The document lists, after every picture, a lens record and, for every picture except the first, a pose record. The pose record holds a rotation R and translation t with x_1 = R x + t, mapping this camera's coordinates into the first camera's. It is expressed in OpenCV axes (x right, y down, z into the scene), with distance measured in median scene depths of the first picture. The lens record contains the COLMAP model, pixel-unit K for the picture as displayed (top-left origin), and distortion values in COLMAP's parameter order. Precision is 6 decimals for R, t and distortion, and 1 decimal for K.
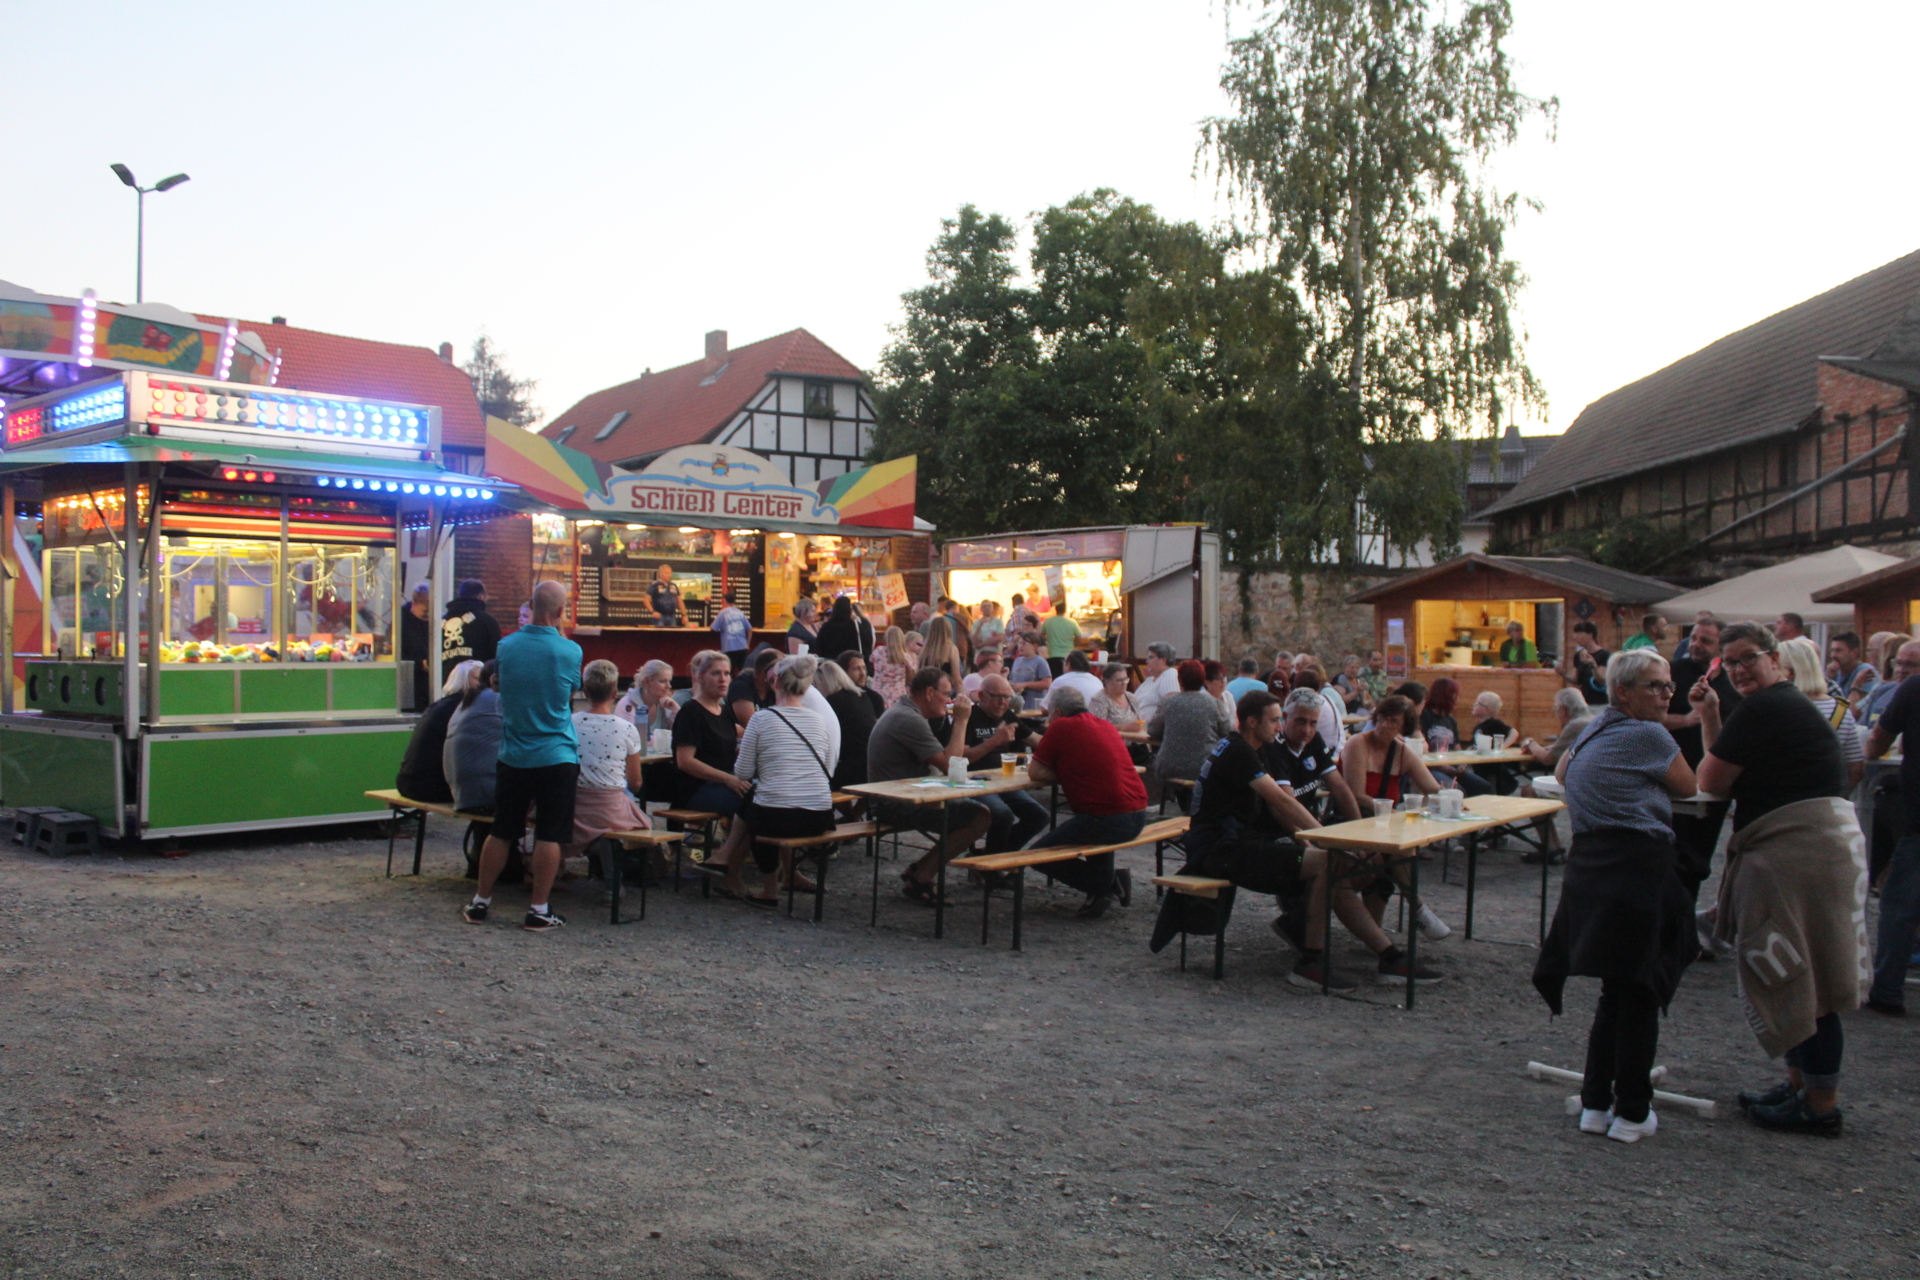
lens RADIAL K [[1630.5, 0, 955.8], [0, 1630.5, 652.6], [0, 0, 1]] dist [-0.150430, 0.145484]
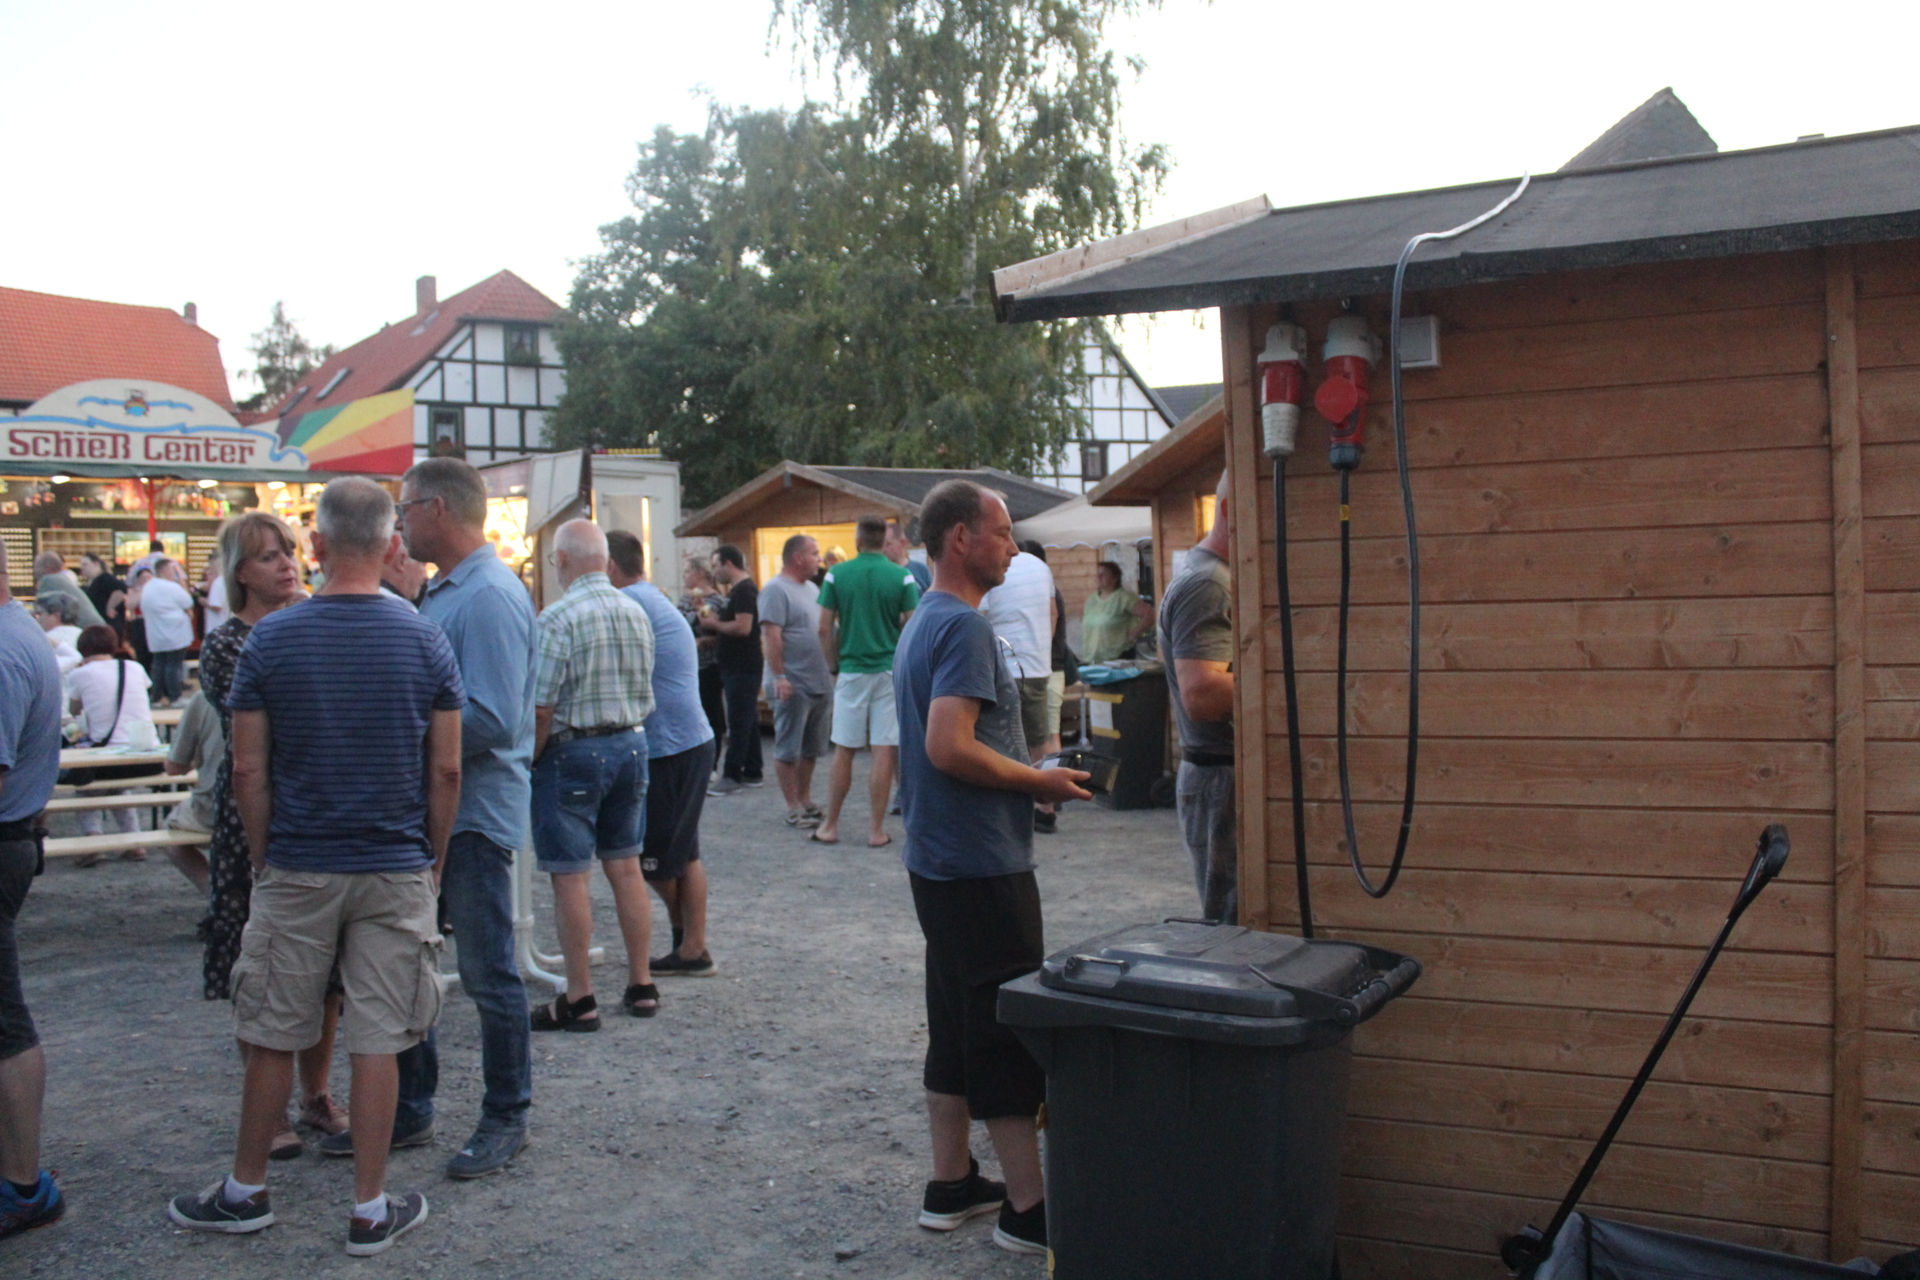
lens RADIAL K [[1630.5, 0, 937.1], [0, 1630.5, 609.3], [0, 0, 1]] dist [-0.150430, 0.145484]
pose [[0.999621, -0.024316, -0.012942, 0.166616], [0.024220, 0.999678, -0.007549, 0.005461], [0.013122, 0.007232, 0.999888, 0.101271]]
